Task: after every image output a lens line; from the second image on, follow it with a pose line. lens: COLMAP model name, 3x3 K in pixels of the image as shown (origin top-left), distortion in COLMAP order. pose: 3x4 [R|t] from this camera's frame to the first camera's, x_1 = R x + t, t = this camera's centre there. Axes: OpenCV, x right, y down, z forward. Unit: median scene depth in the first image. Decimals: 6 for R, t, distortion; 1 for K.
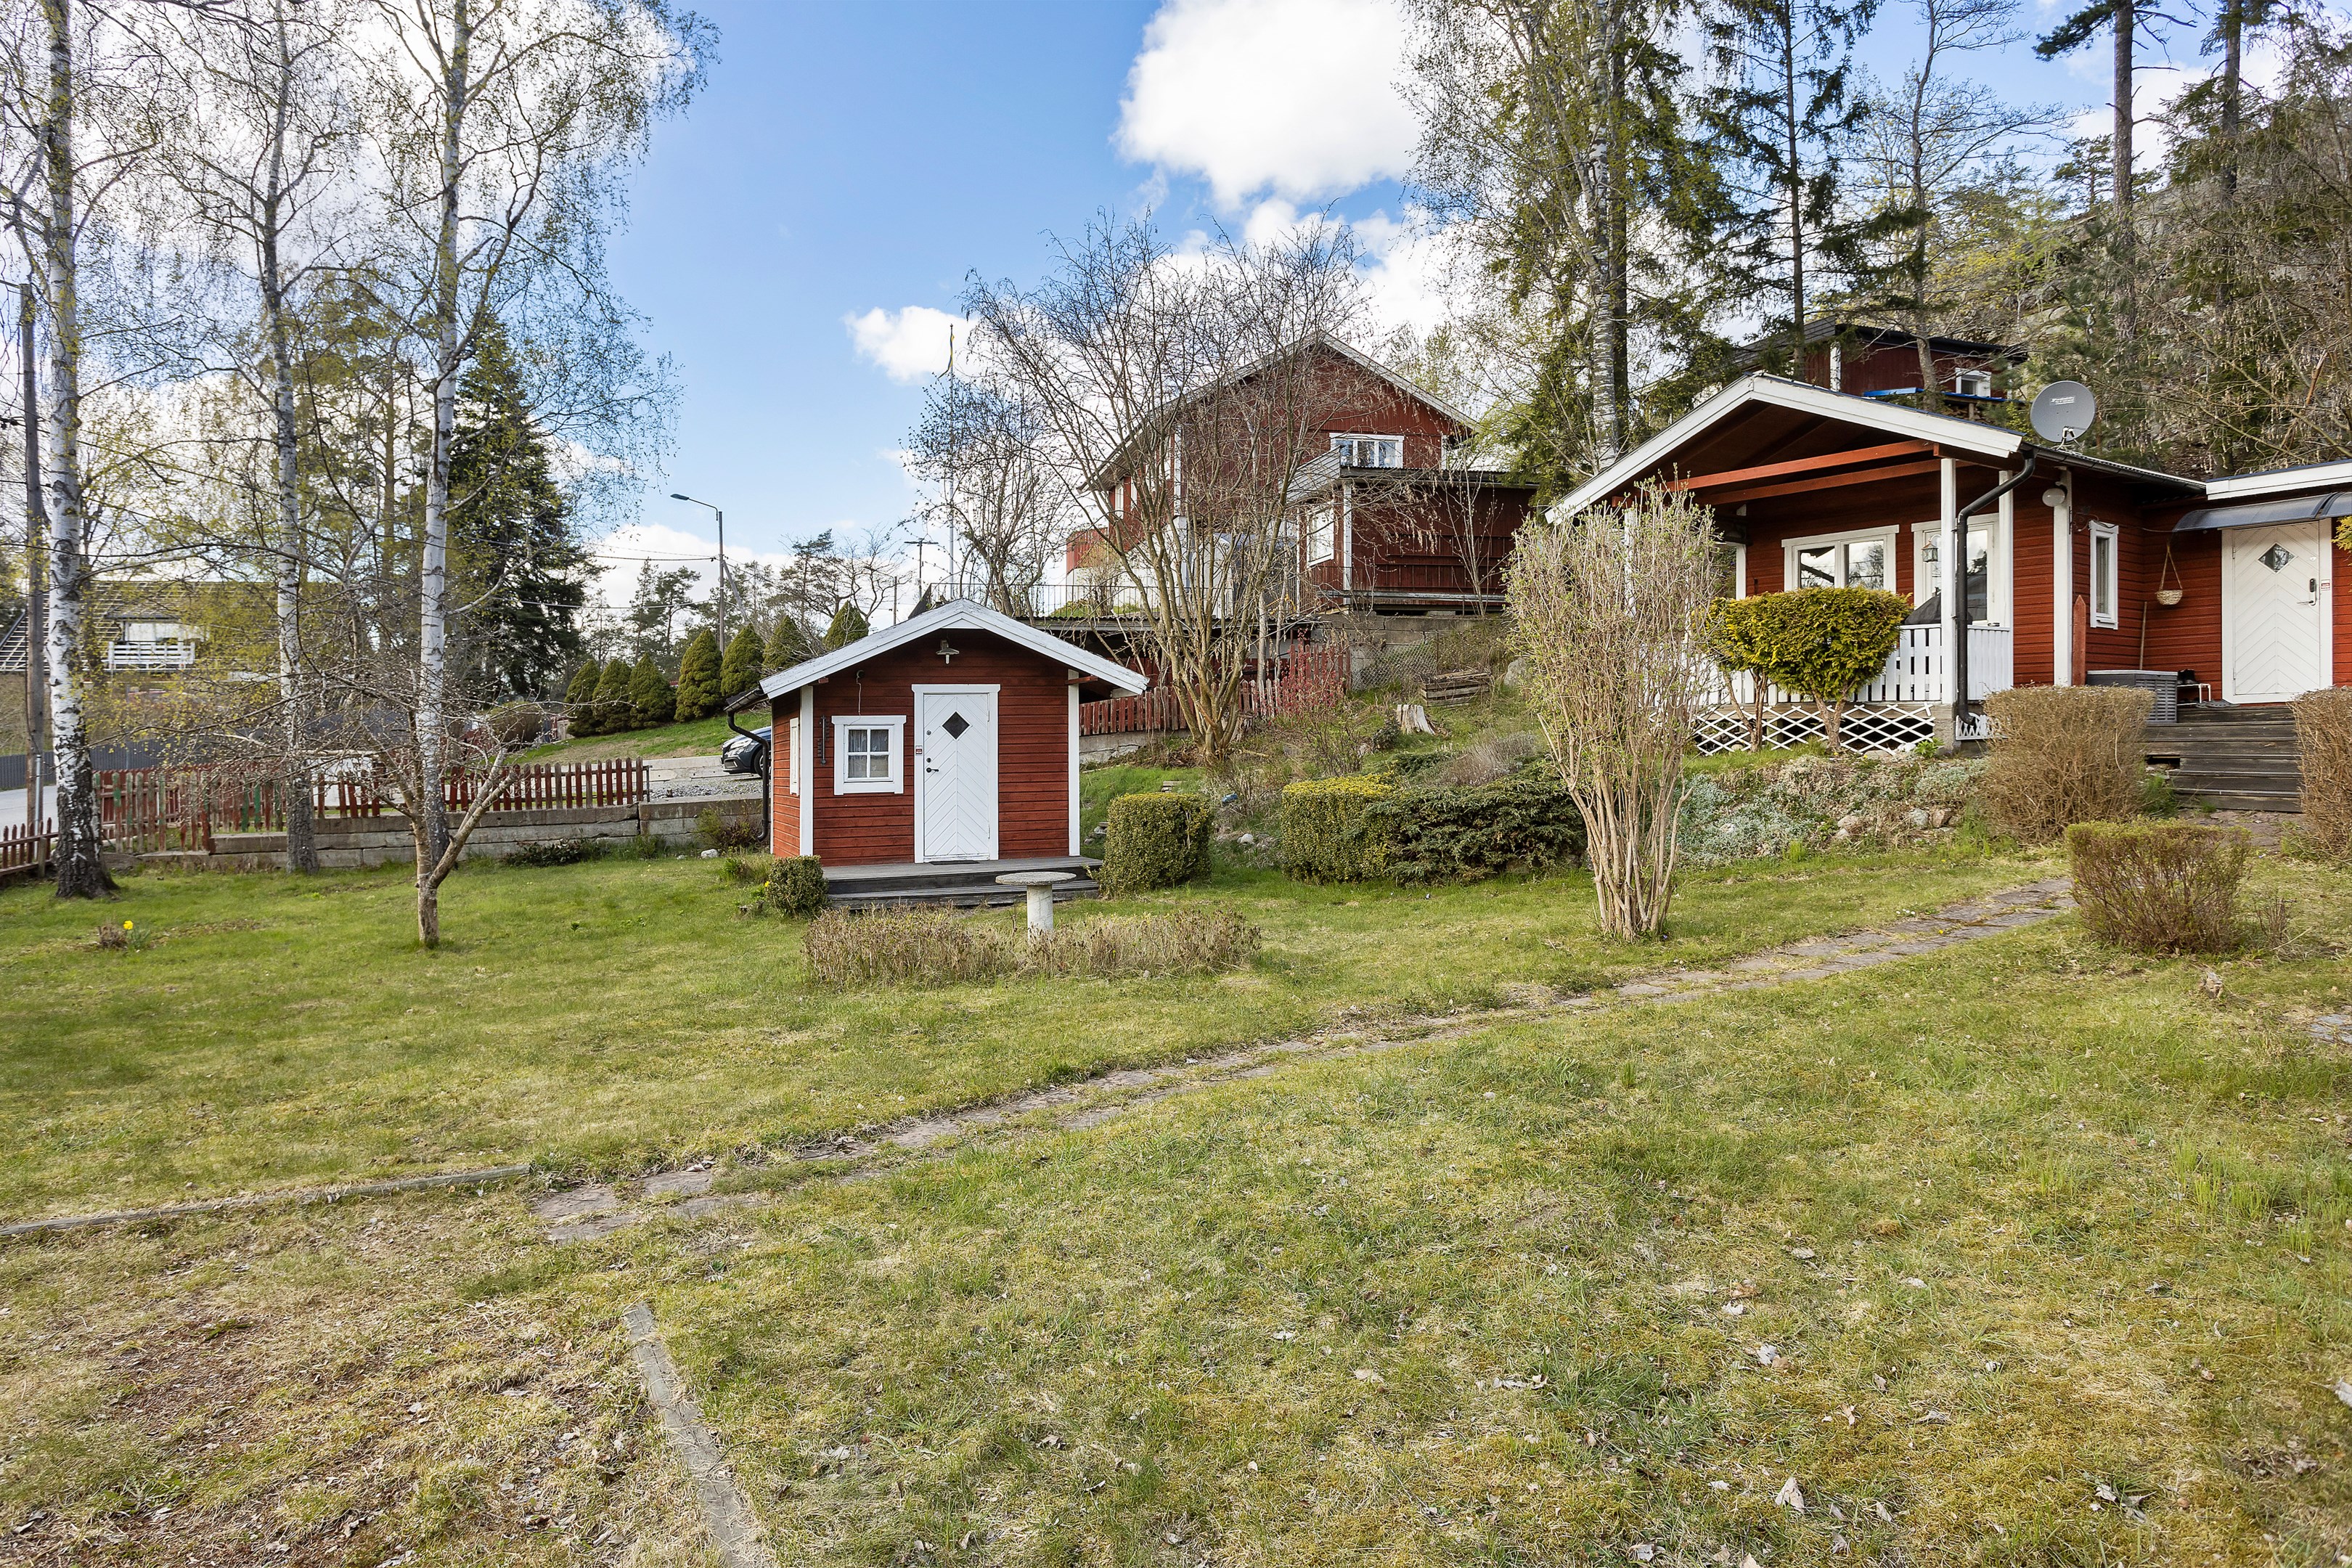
lens RADIAL K [[1401.5, 0, 1158.2], [0, 1401.5, 751.7], [0, 0, 1]] dist [0.002462, 0.002608]
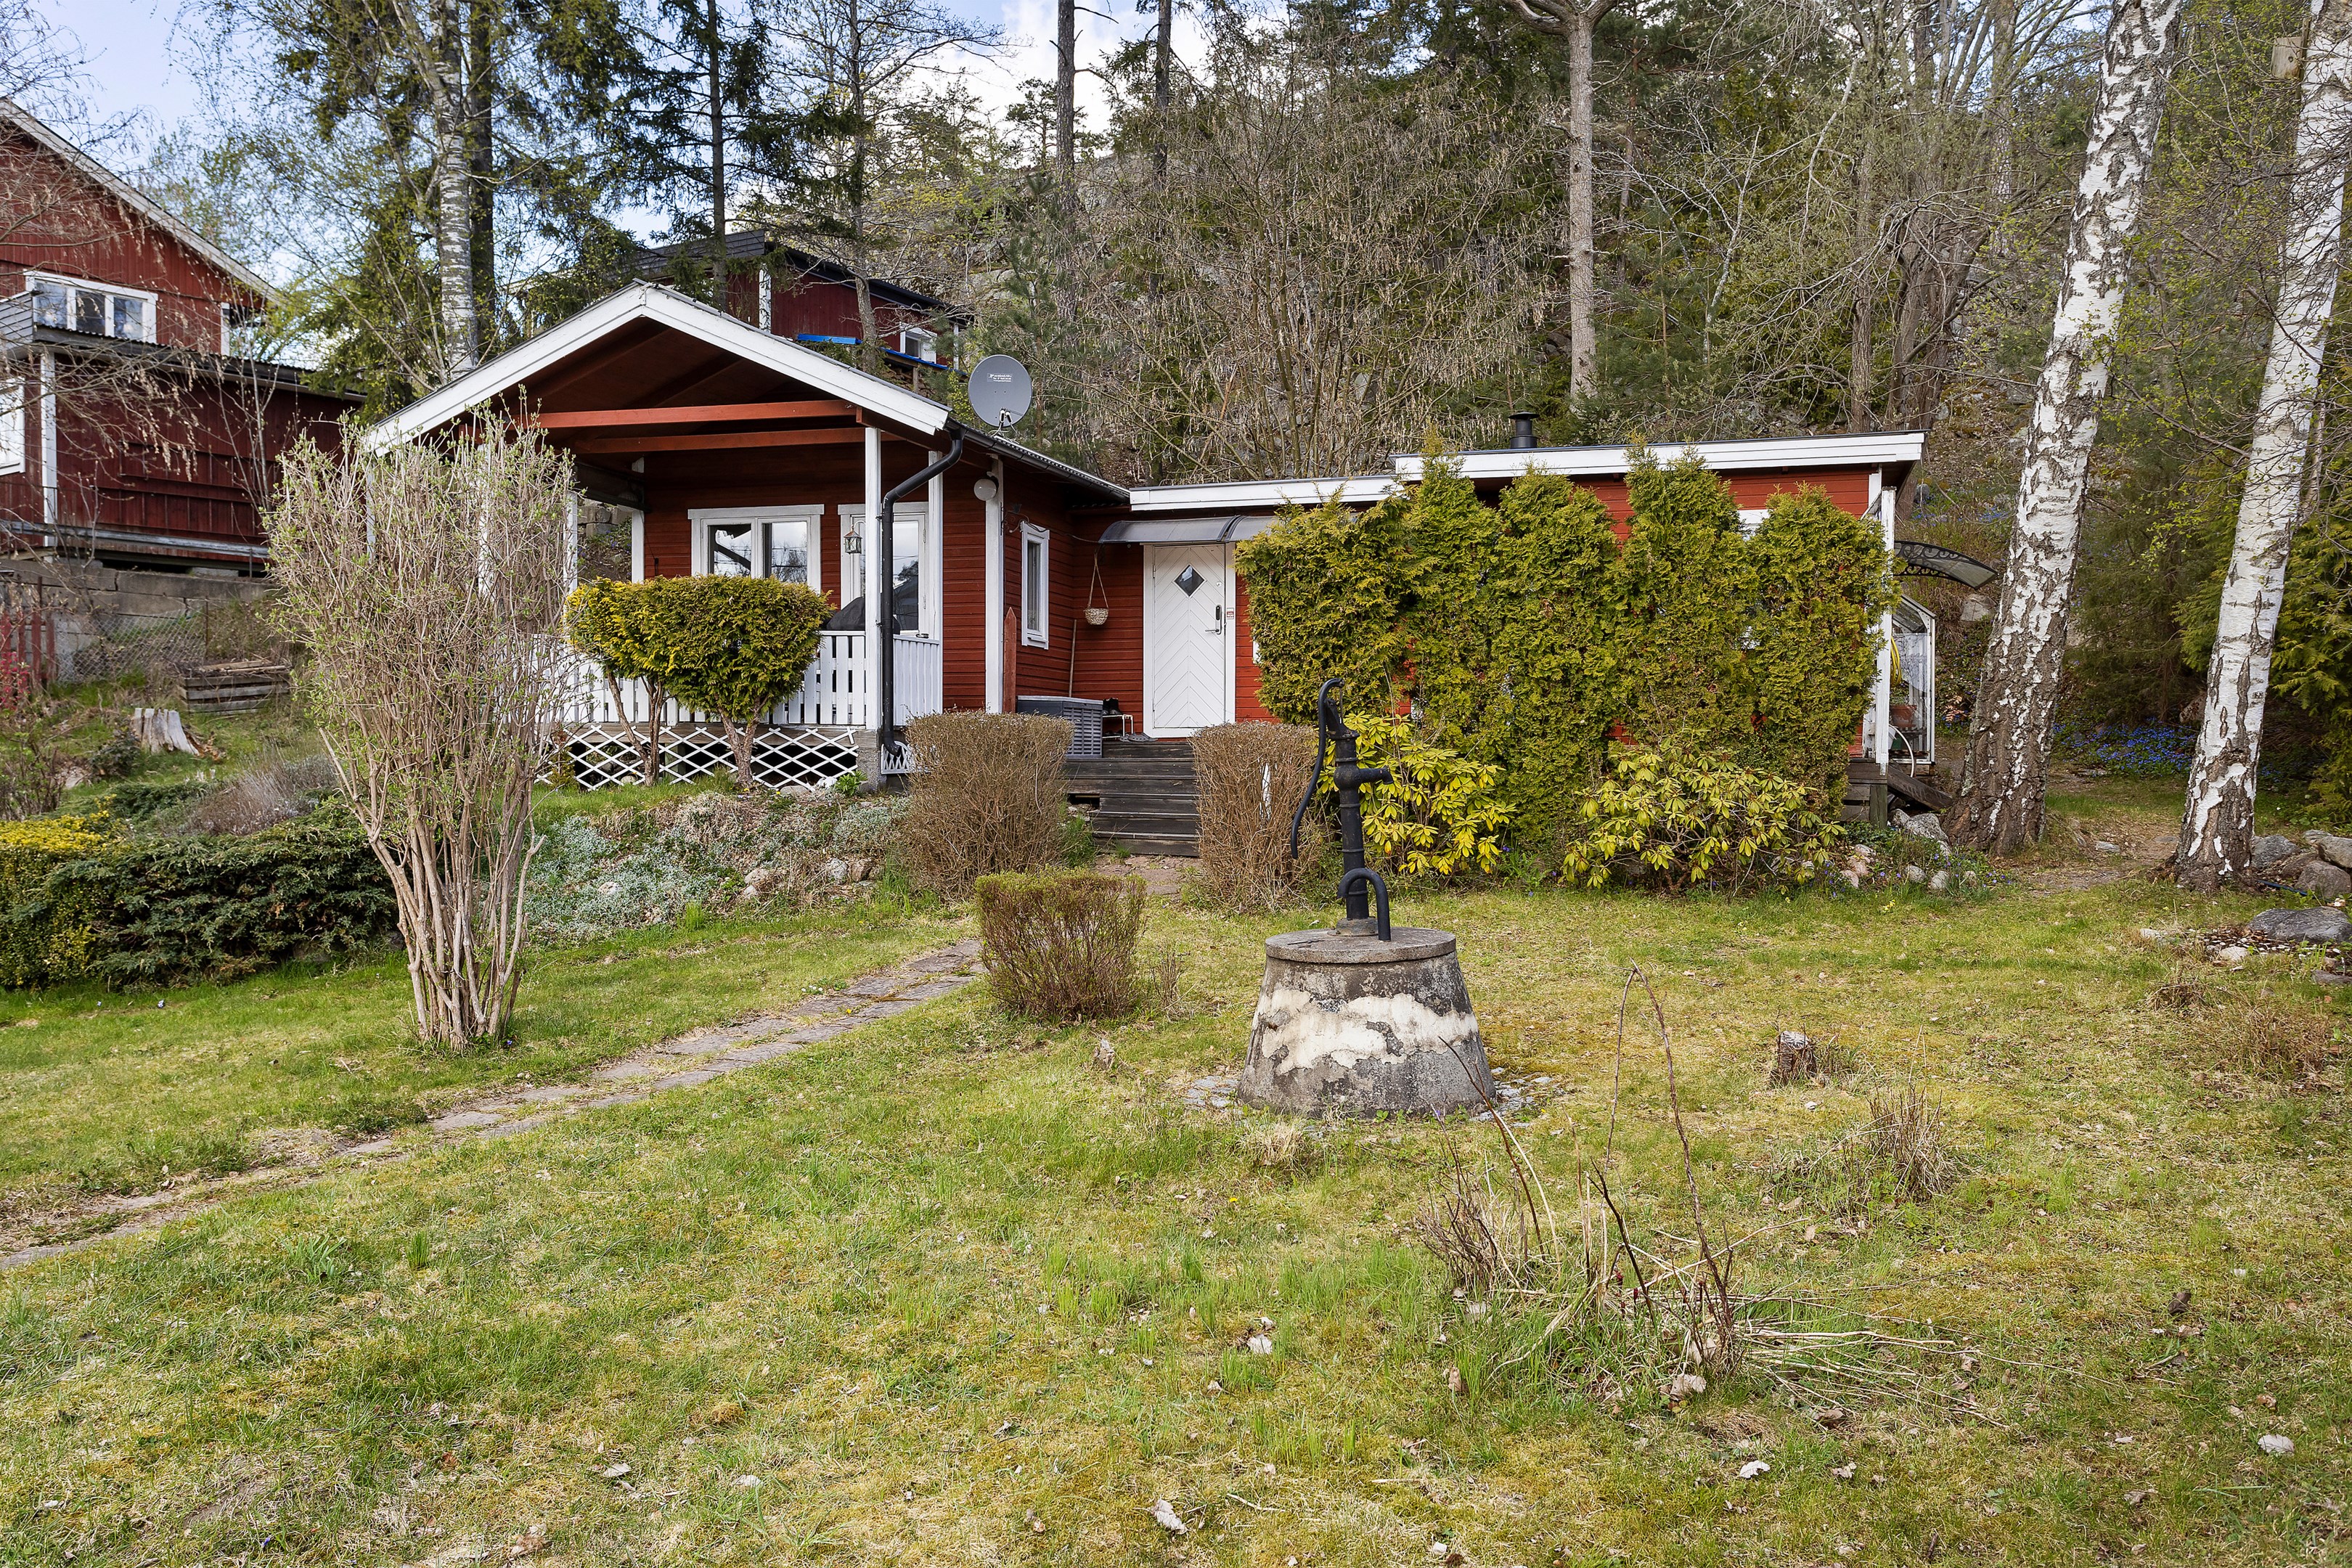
lens RADIAL K [[1893.7, 0, 1176.5], [0, 1893.7, 865.6], [0, 0, 1]] dist [0.004453, 0.002978]
pose [[0.792943, -0.017739, 0.609037, 0.028219], [-0.009080, 0.999121, 0.040923, -0.001751], [-0.609228, -0.037980, 0.792085, 0.011992]]
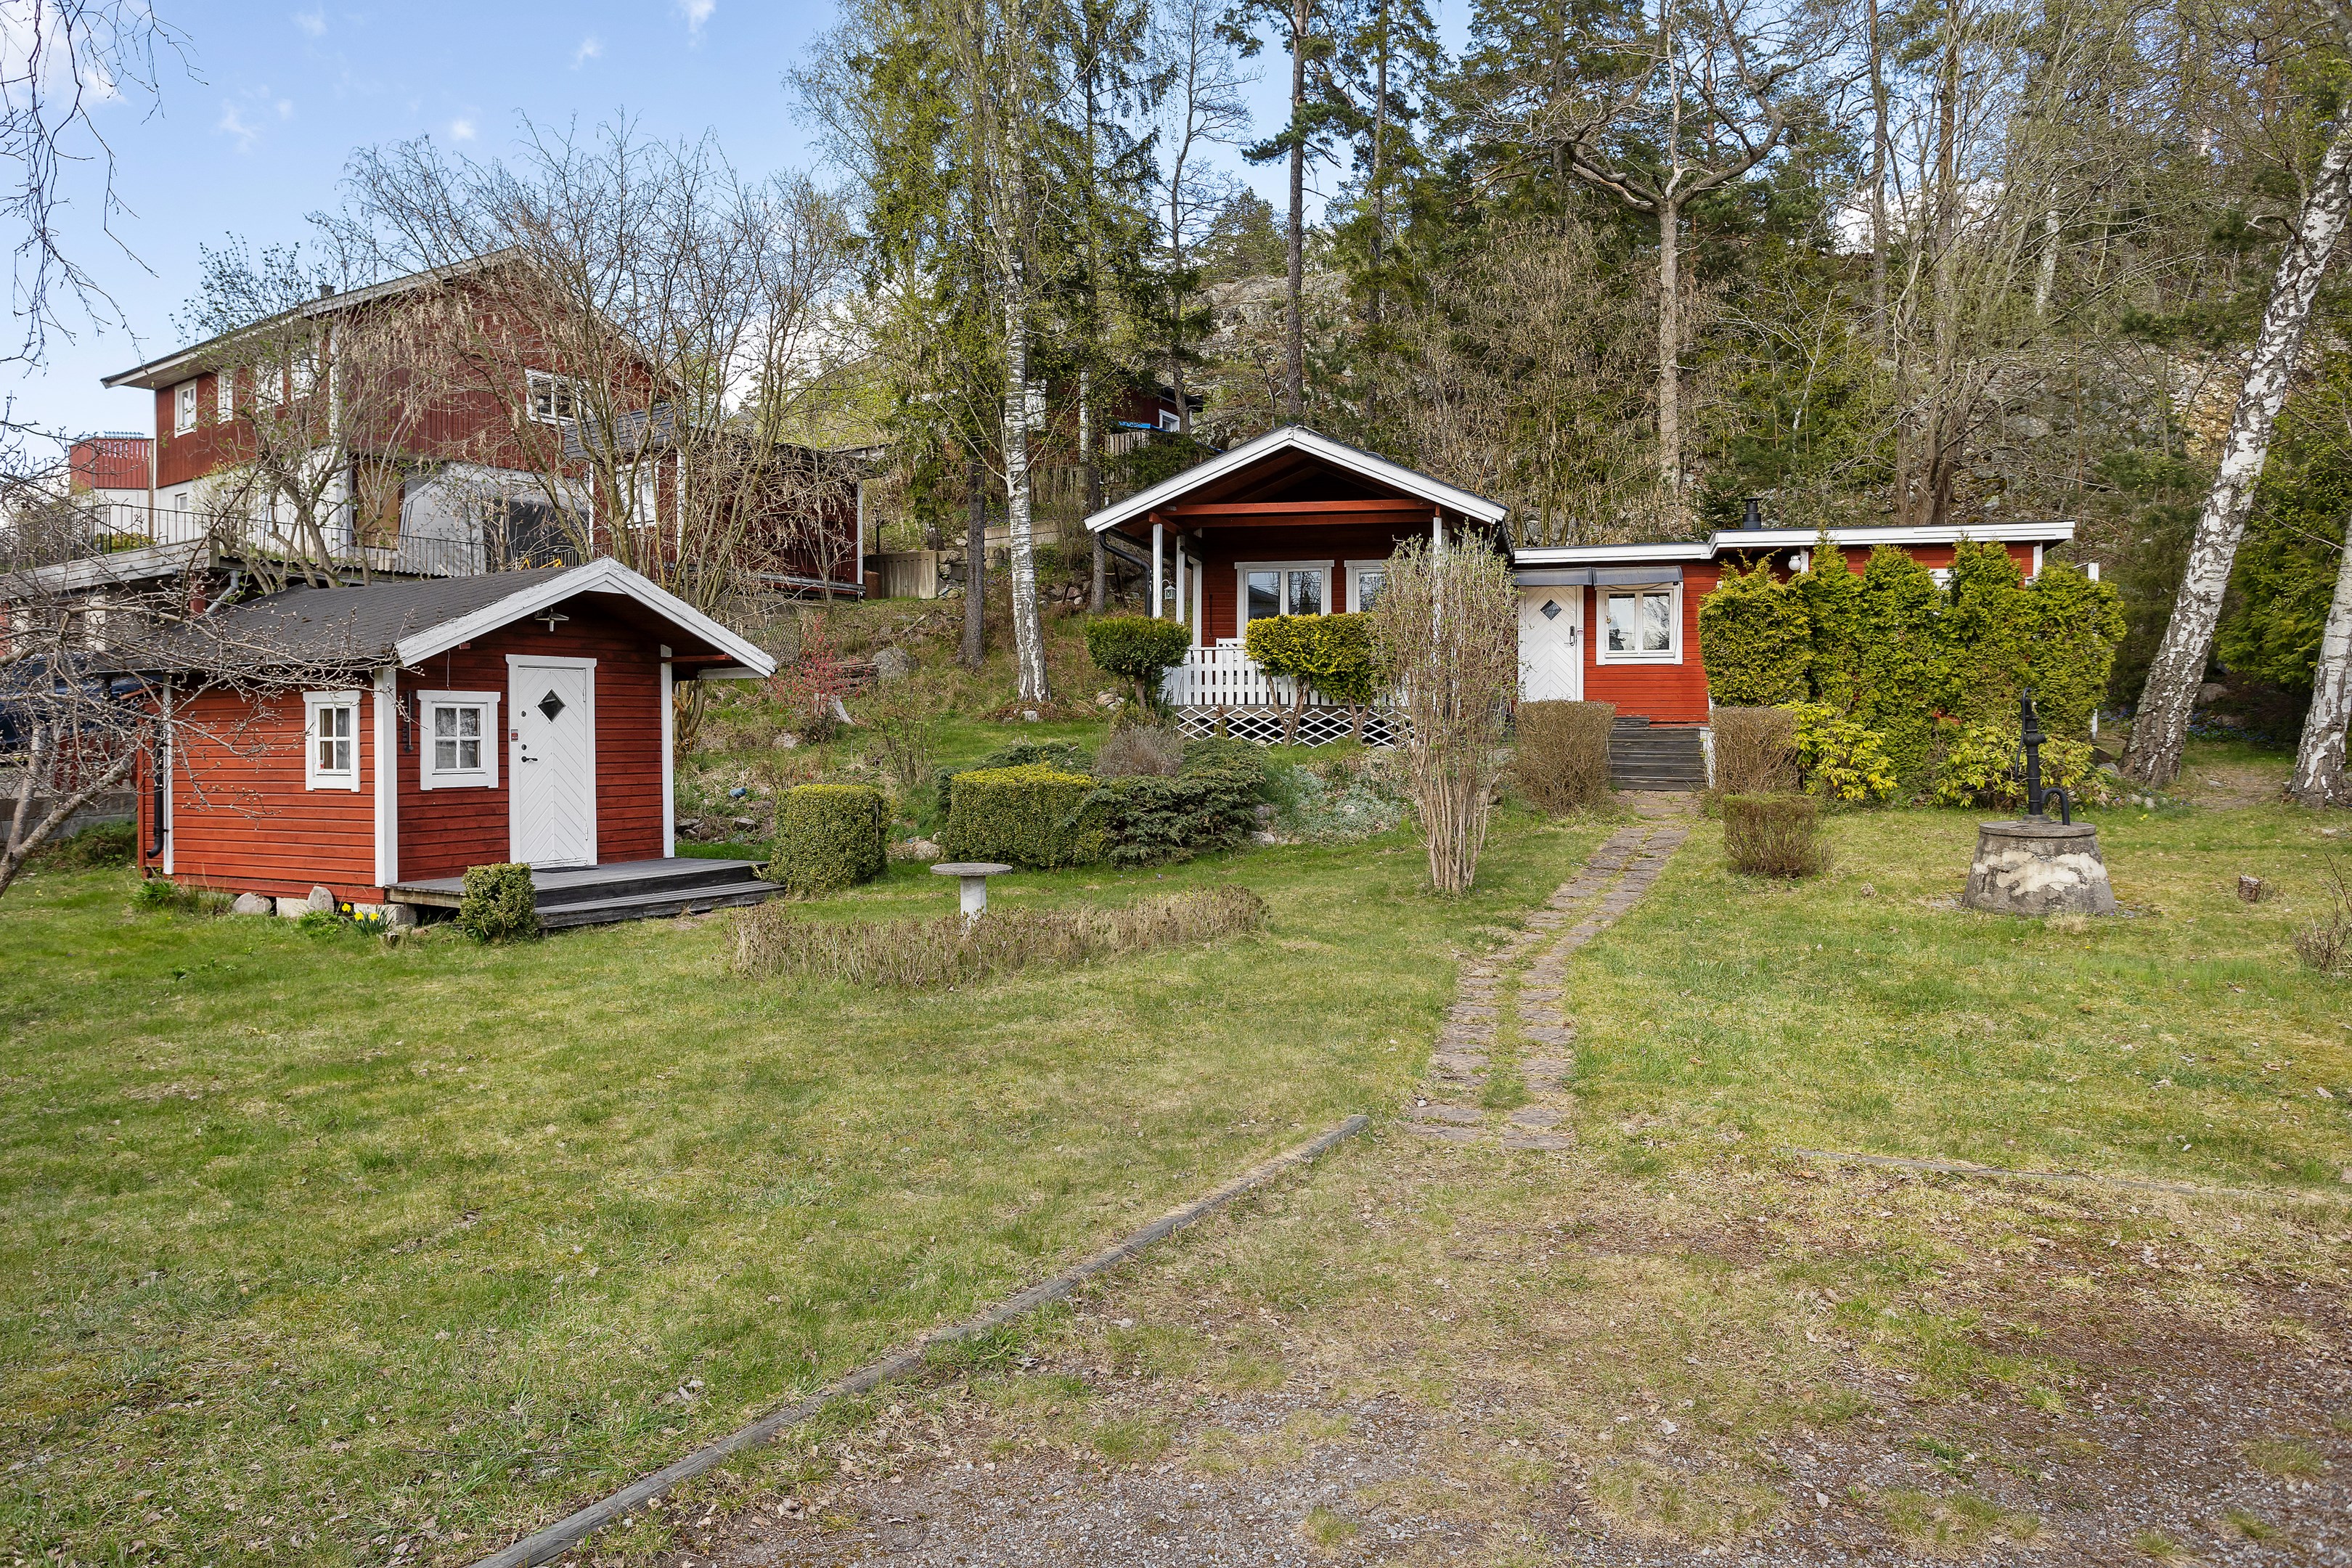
lens RADIAL K [[1531.2, 0, 1176.0], [0, 1531.2, 784.0], [0, 0, 1]] dist [-0.001885, -0.000258]
pose [[0.771671, -0.006861, 0.635985, -0.514088], [-0.008961, 0.999725, 0.021658, 0.005393], [-0.635959, -0.022412, 0.771398, 0.072429]]
